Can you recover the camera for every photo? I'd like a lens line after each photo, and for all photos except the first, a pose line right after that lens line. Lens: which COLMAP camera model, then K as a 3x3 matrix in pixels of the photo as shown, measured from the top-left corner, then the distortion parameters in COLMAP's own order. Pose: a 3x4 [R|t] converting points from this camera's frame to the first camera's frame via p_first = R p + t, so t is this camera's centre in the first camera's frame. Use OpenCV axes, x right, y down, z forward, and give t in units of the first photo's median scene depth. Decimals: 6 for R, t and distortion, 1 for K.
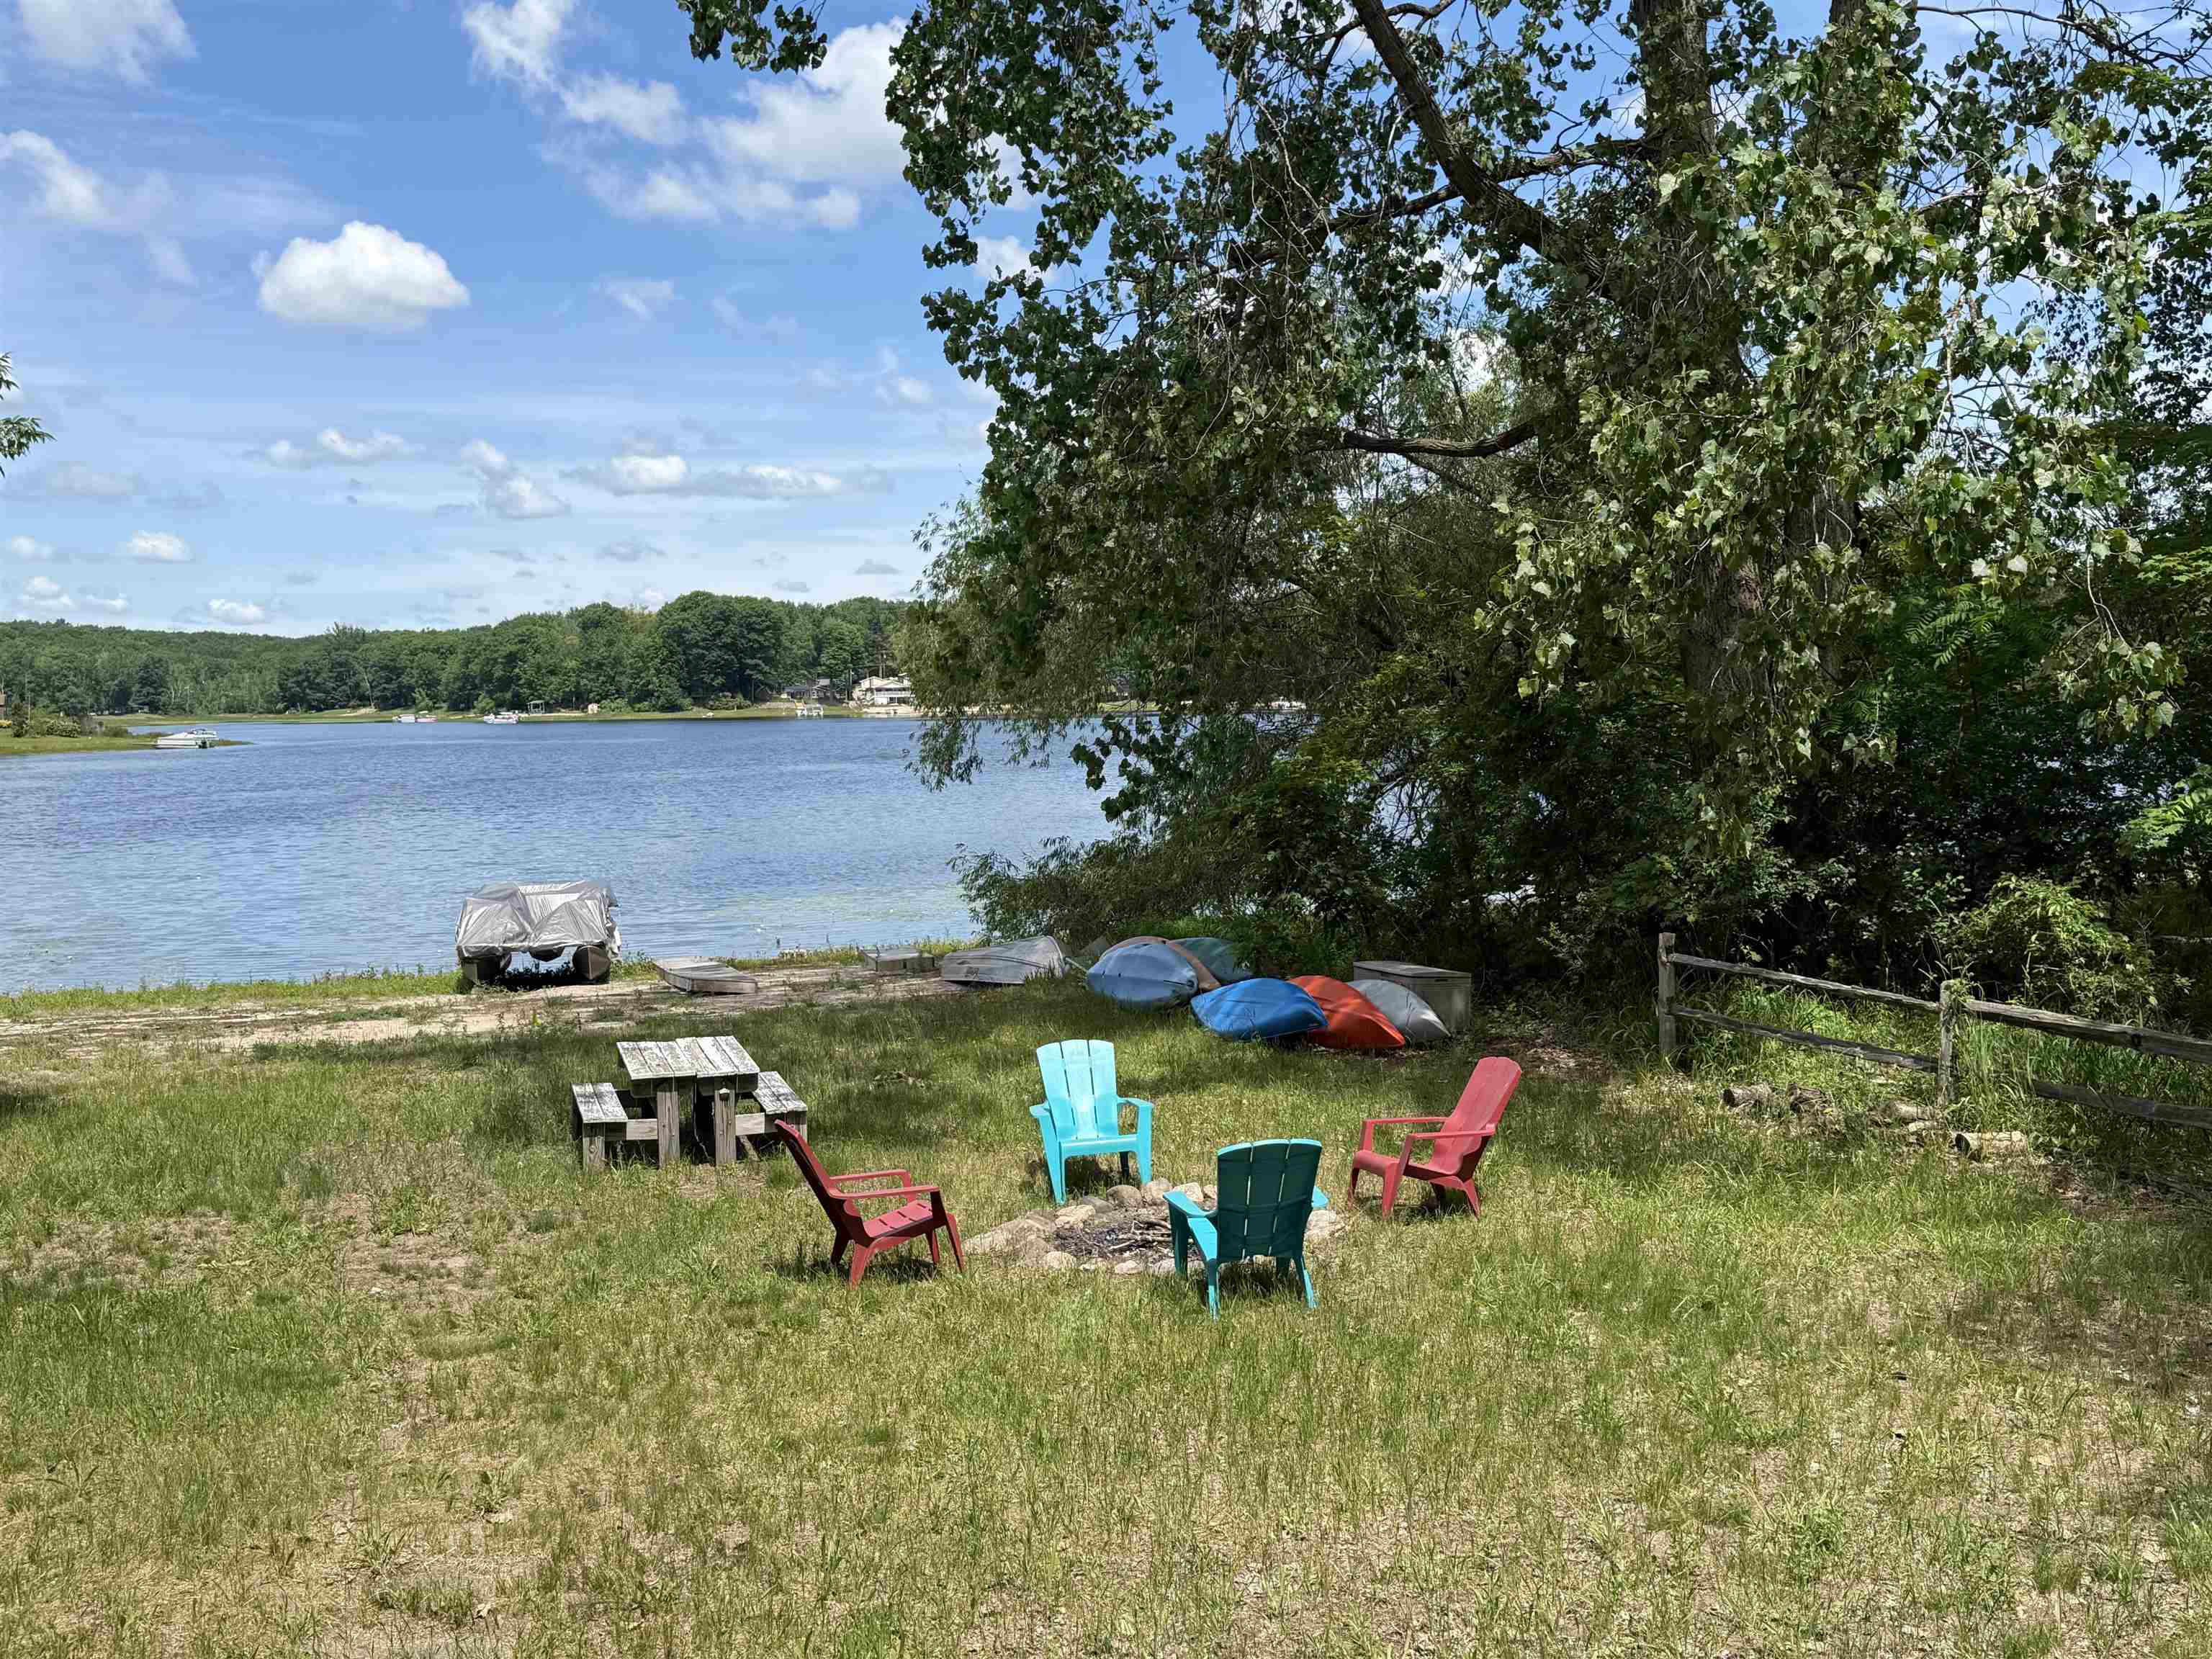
lens RADIAL K [[2245.6, 0, 1106.0], [0, 2245.6, 829.5], [0, 0, 1]] dist [0.123093, -0.022723]
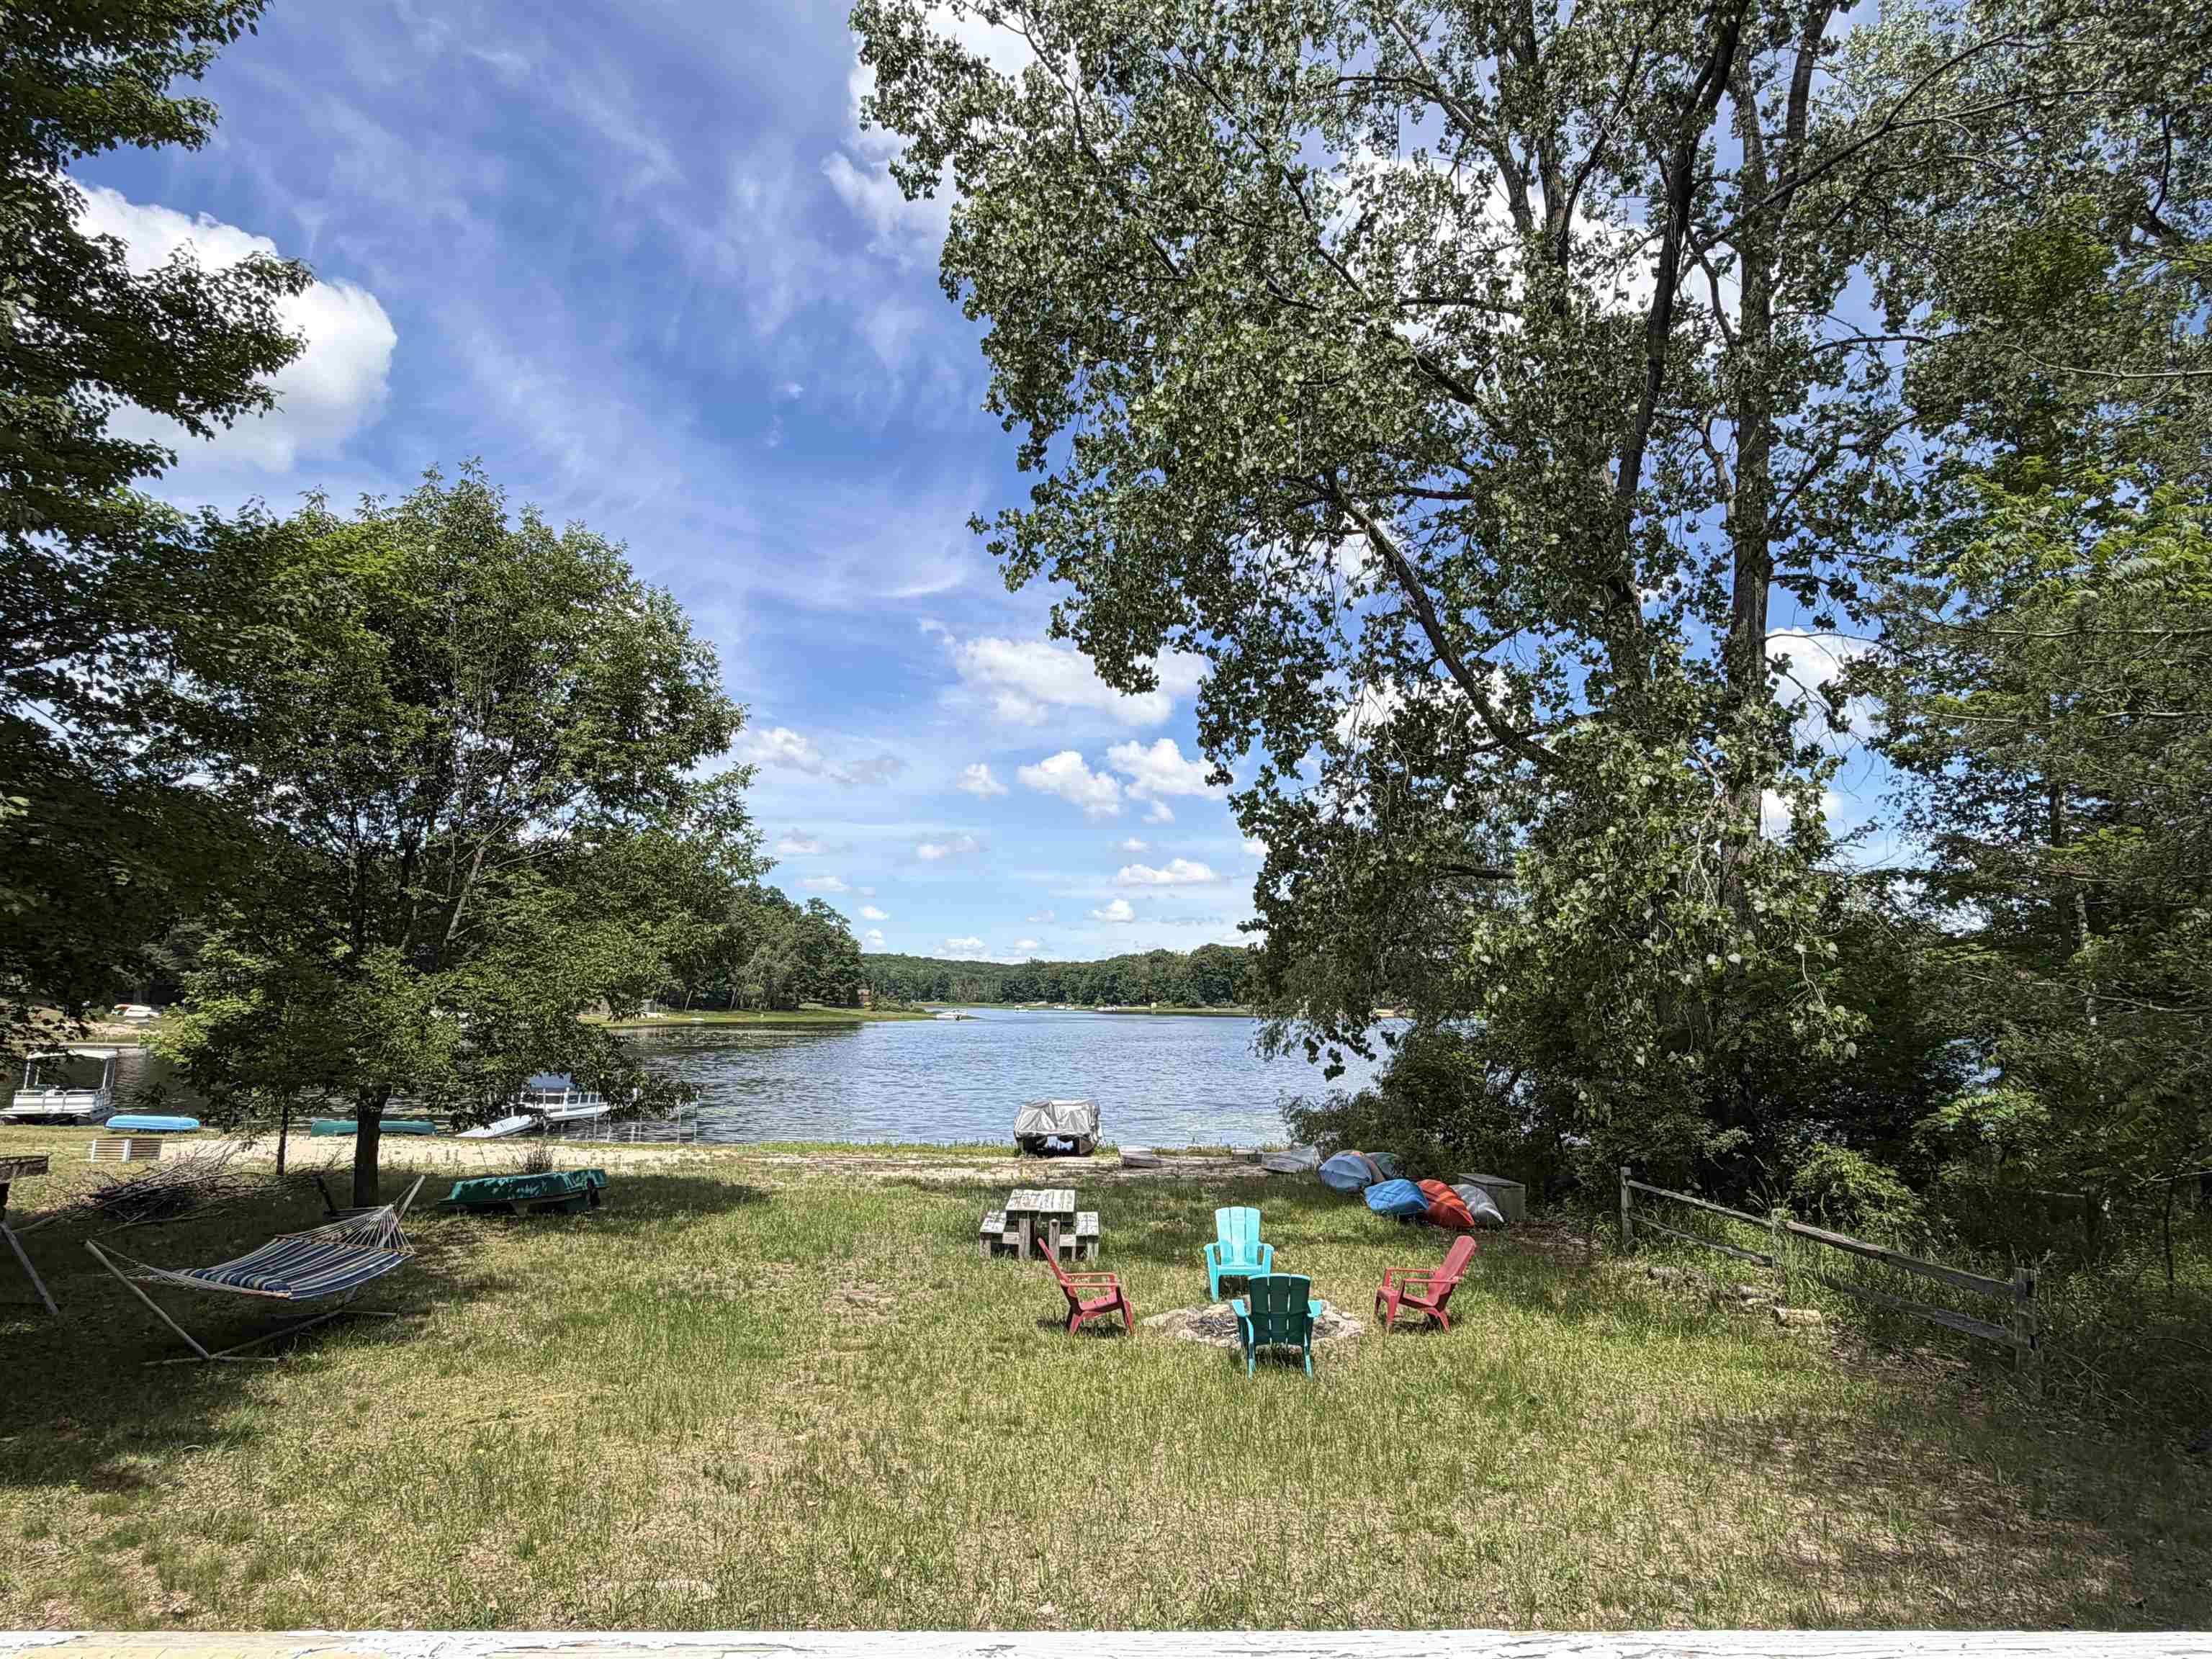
lens RADIAL K [[1231.8, 0, 1102.9], [0, 1231.8, 834.3], [0, 0, 1]] dist [0.000164, 0.000649]
pose [[0.964096, -0.002811, -0.265538, 0.095984], [-0.048528, 0.981241, -0.186578, -0.005580], [0.261081, 0.192765, 0.945874, -0.001199]]
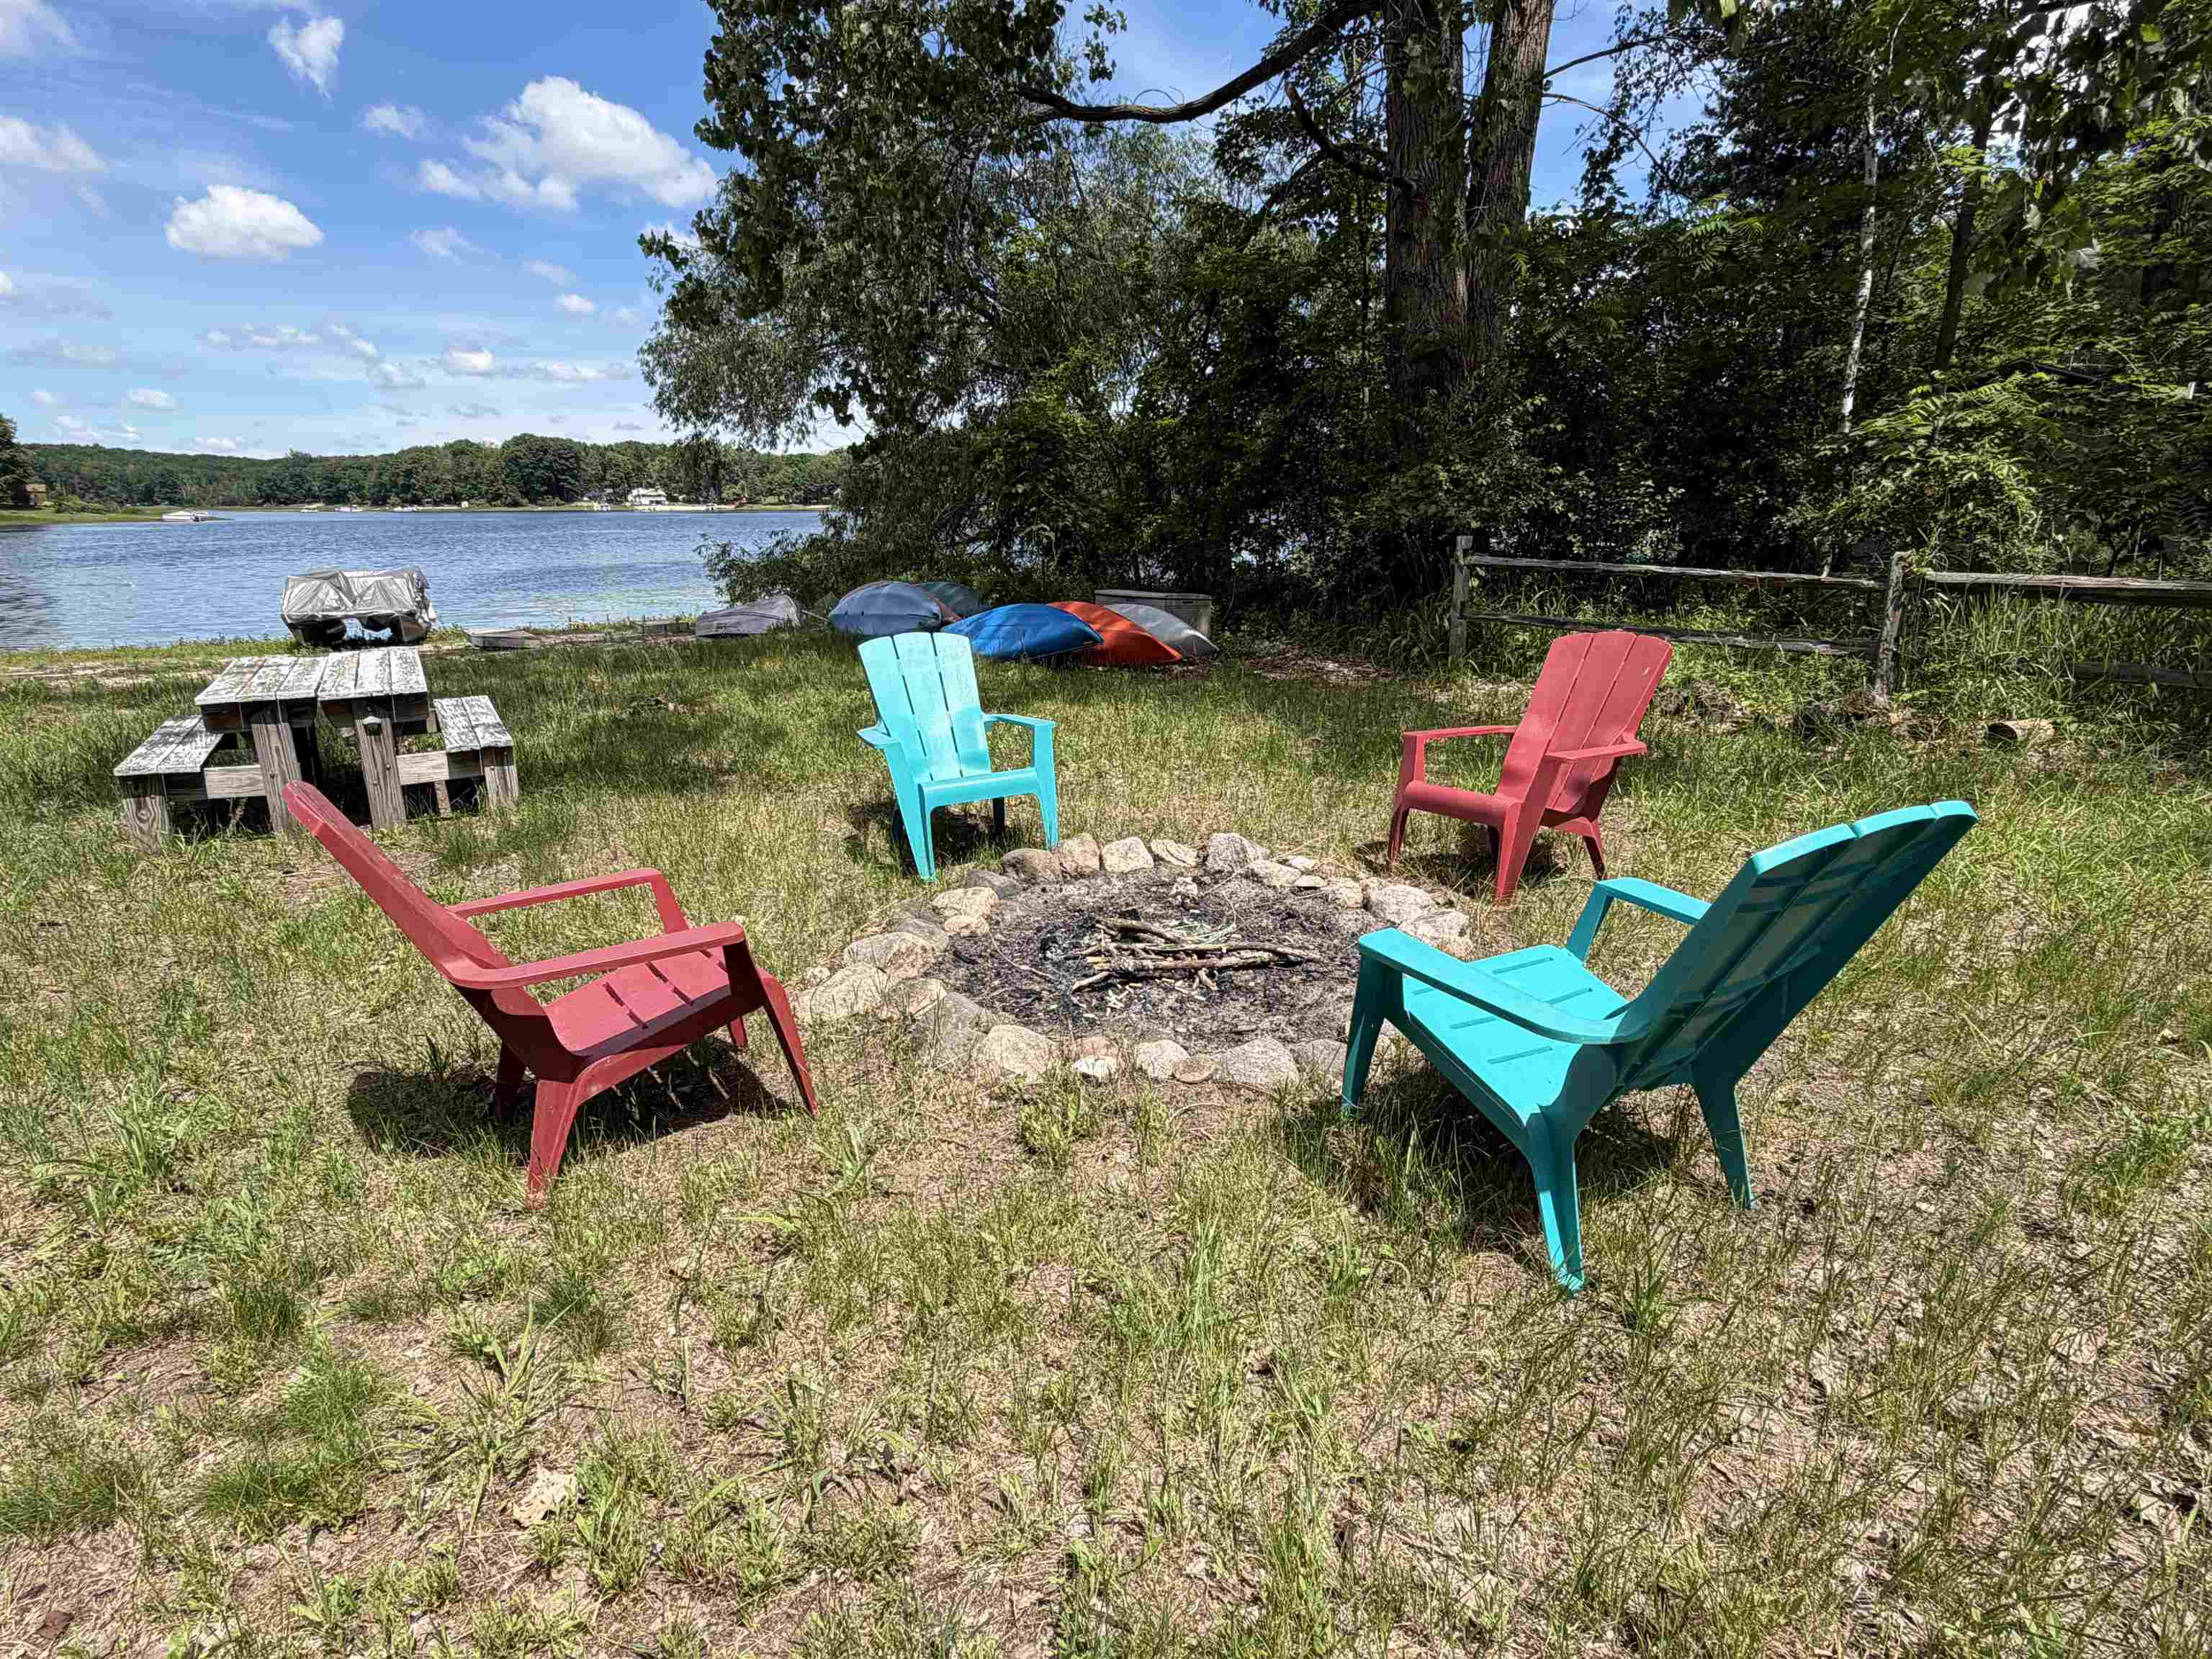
lens RADIAL K [[1158.1, 0, 1094.7], [0, 1158.1, 824.9], [0, 0, 1]] dist [0.003000, -0.000609]
pose [[0.966845, -0.051580, 0.250102, -0.035338], [-0.001151, 0.978498, 0.206252, 0.052799], [-0.255363, -0.199701, 0.945996, 0.432683]]
